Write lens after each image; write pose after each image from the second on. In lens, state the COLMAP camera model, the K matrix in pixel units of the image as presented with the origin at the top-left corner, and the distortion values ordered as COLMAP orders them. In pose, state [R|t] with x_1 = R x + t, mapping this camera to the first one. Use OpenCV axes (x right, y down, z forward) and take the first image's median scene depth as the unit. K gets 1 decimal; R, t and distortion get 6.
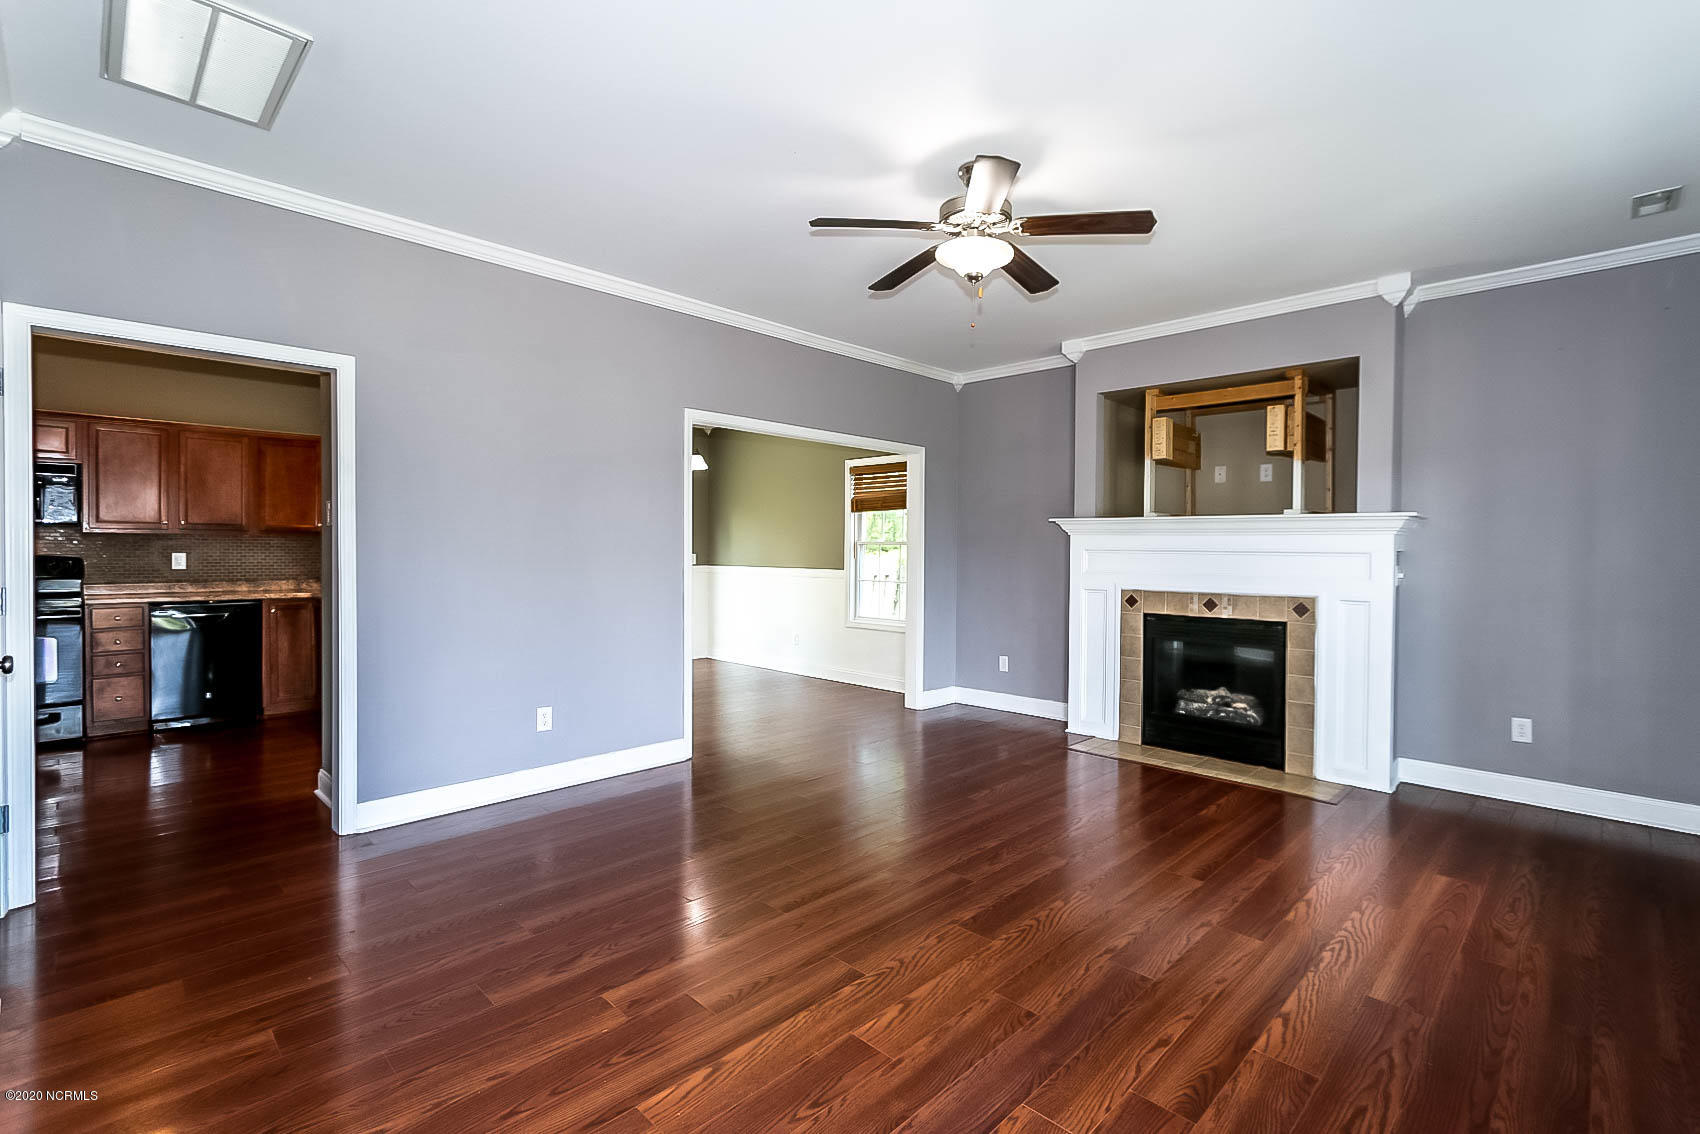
lens RADIAL K [[769.7, 0, 847.4], [0, 769.7, 559.3], [0, 0, 1]] dist [-0.000345, 0.002331]
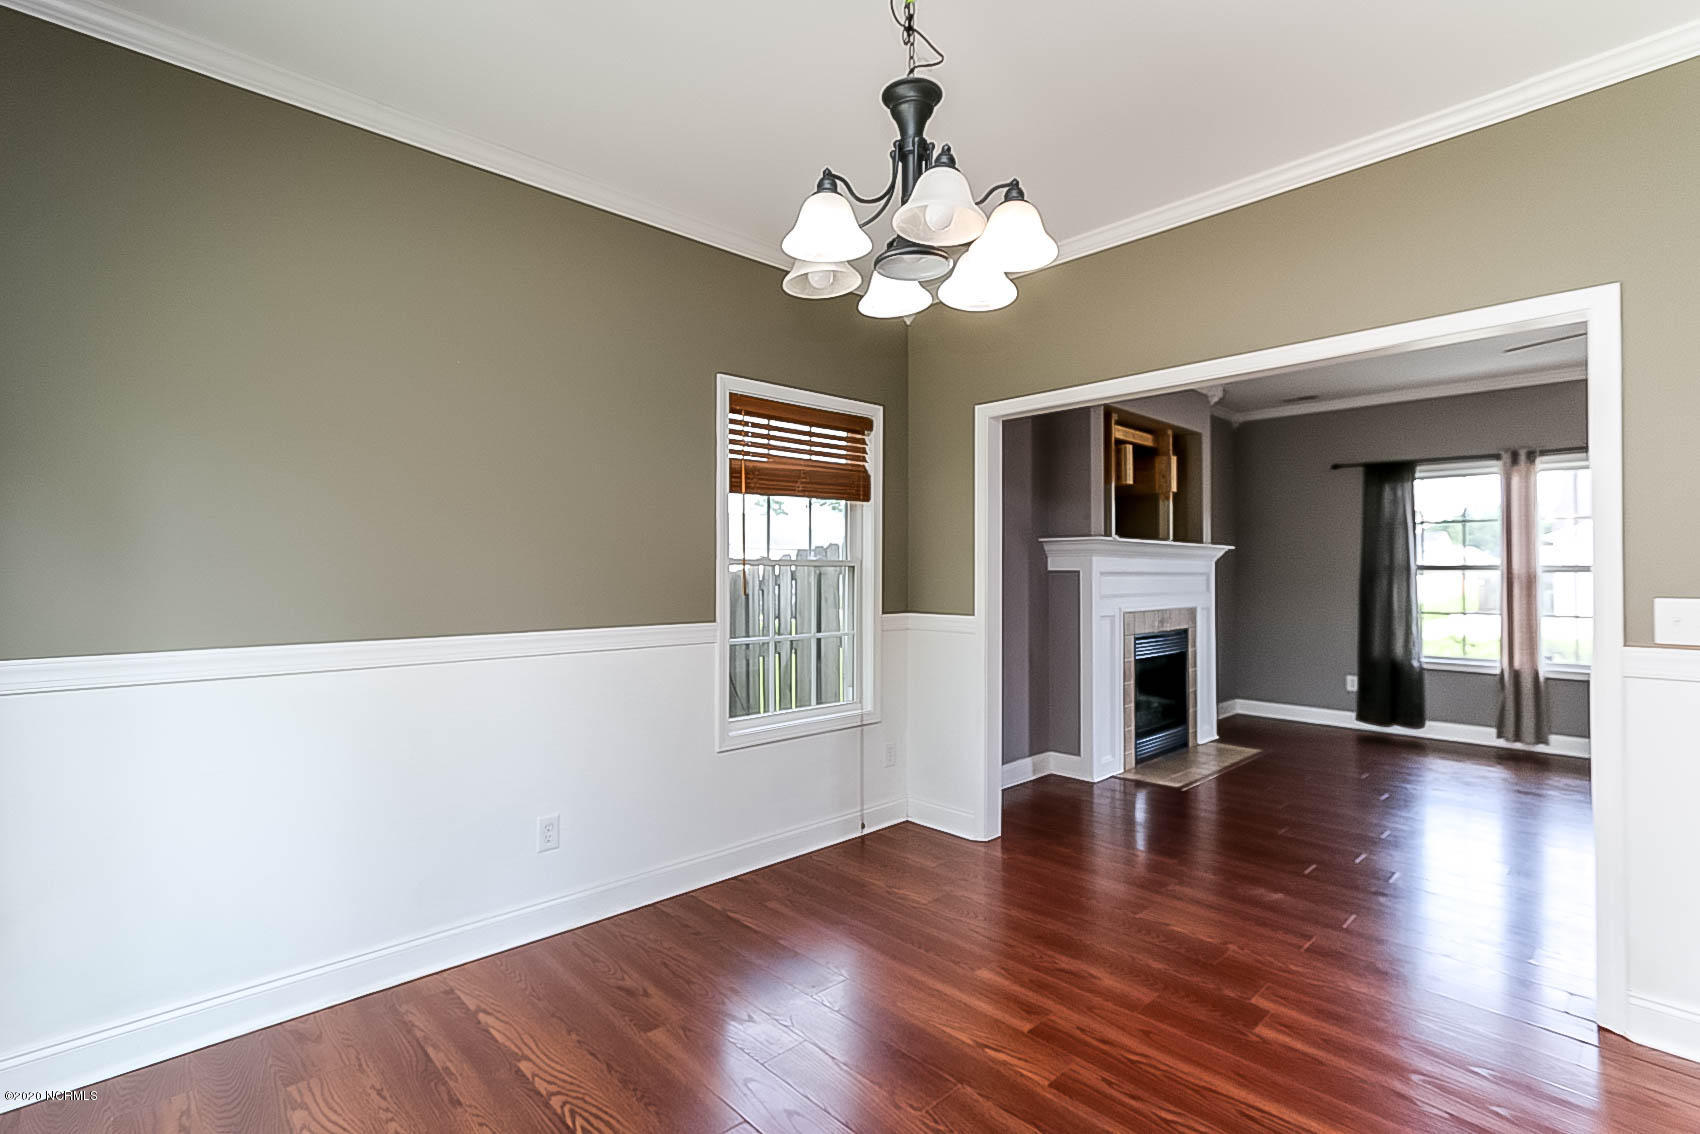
lens RADIAL K [[793.7, 0, 853.1], [0, 793.7, 562.5], [0, 0, 1]] dist [0.002352, 0.000635]
pose [[0.035395, 0.004066, 0.999365, -0.771218], [0.011600, 0.999923, -0.004479, -0.028032], [-0.999306, 0.011751, 0.035345, 1.532677]]
